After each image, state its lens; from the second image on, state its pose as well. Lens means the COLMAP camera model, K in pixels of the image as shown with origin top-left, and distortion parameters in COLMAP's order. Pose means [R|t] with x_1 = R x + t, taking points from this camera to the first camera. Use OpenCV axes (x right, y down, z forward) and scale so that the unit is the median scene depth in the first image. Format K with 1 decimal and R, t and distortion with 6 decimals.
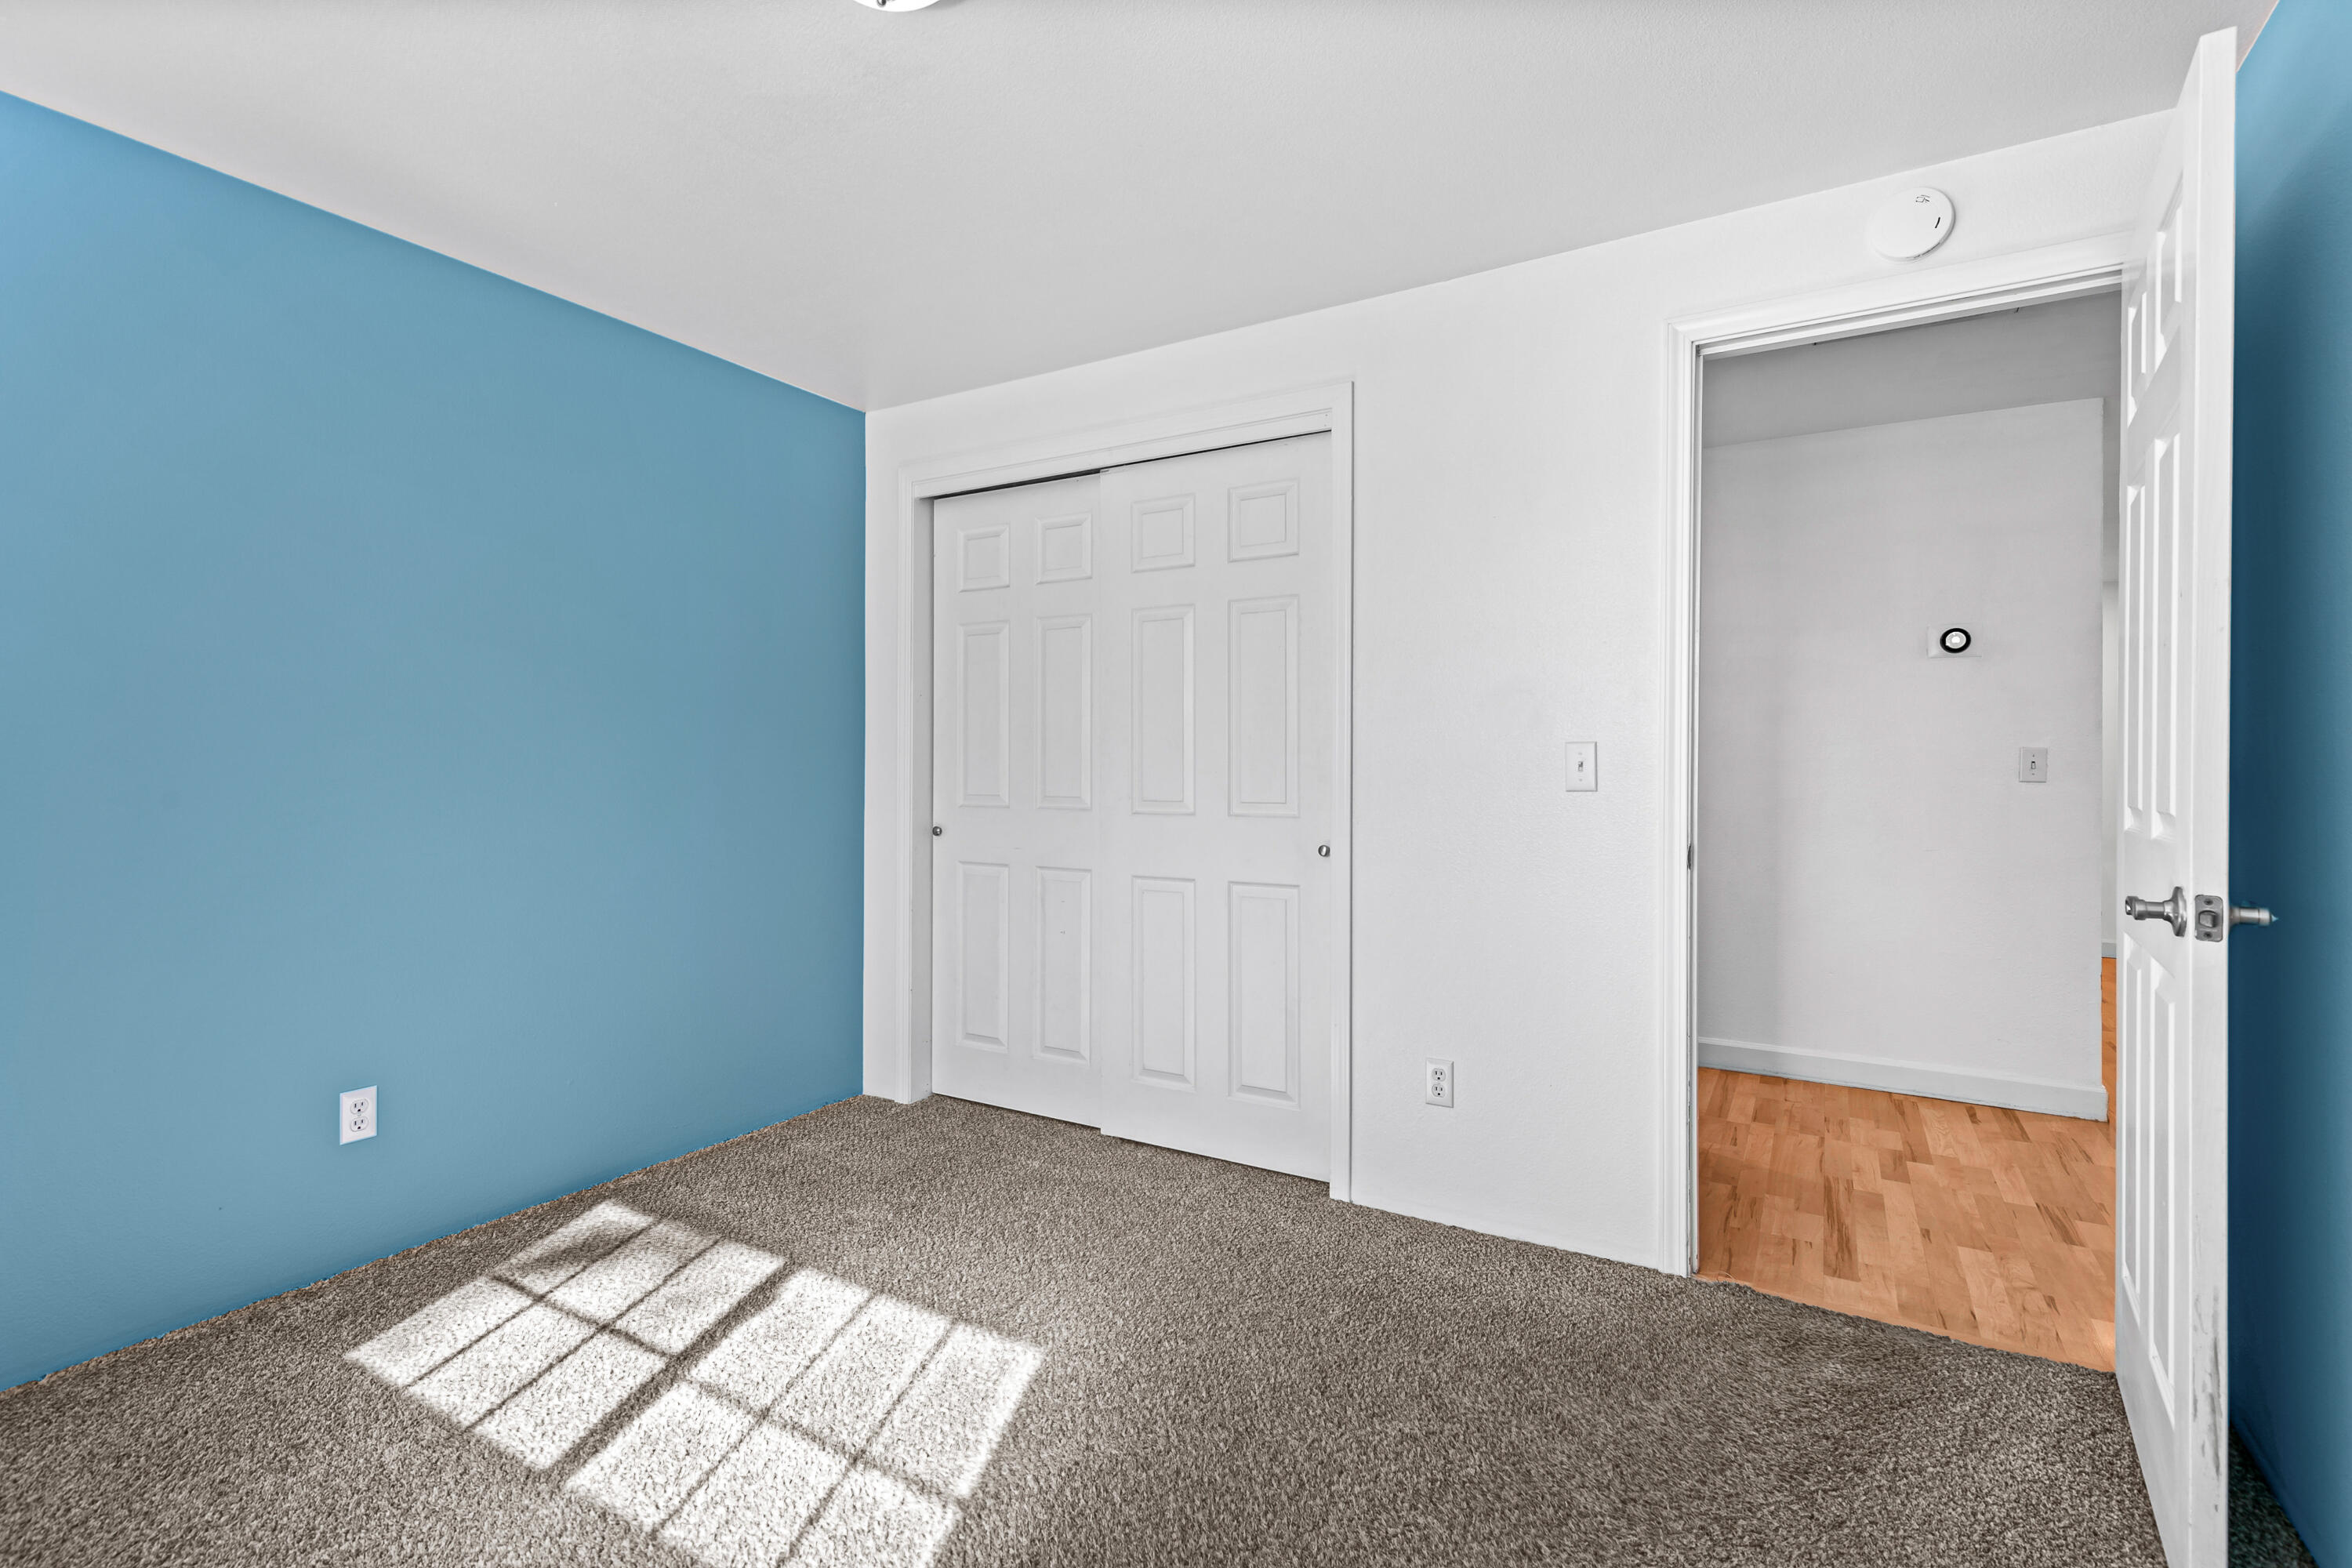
lens RADIAL K [[1078.3, 0, 1193.9], [0, 1078.3, 778.7], [0, 0, 1]] dist [0.002265, -0.000340]
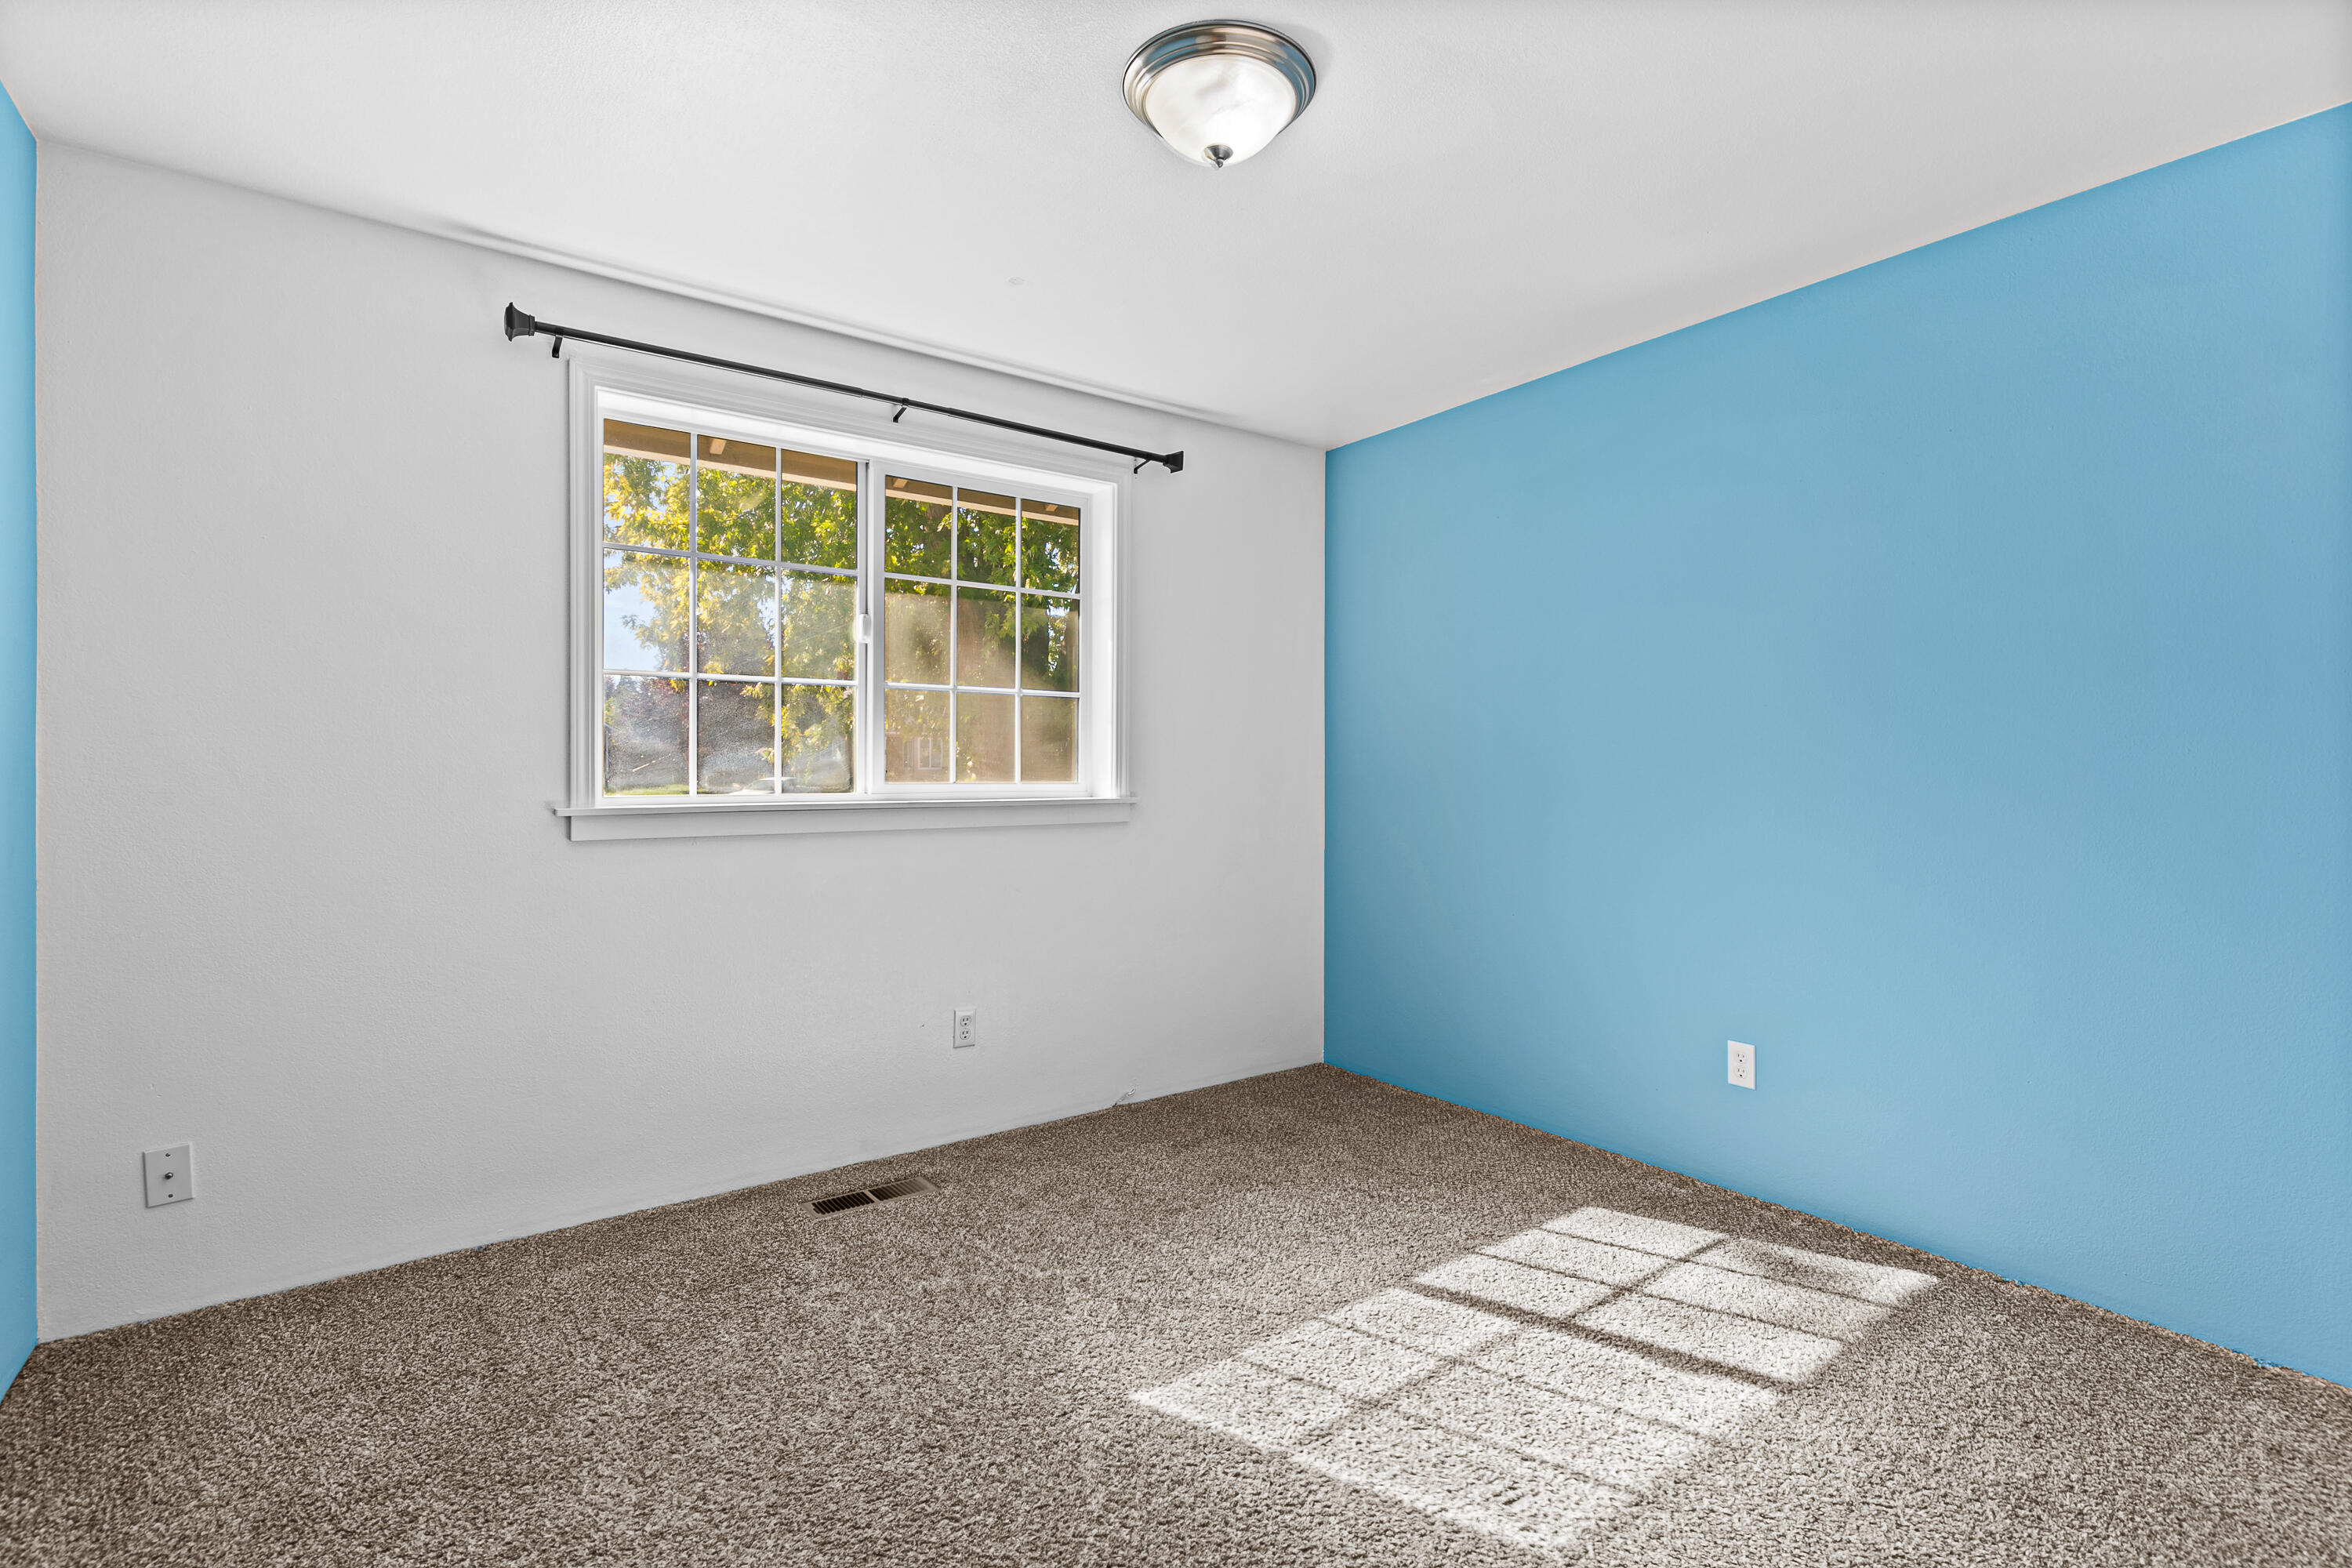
lens RADIAL K [[1078.3, 0, 1192.4], [0, 1078.3, 761.2], [0, 0, 1]] dist [0.002265, -0.000340]
pose [[-0.362868, 0.004274, -0.931831, 0.620736], [-0.025517, 0.999569, 0.014522, -0.026452], [0.931491, 0.029047, -0.362602, 0.972783]]
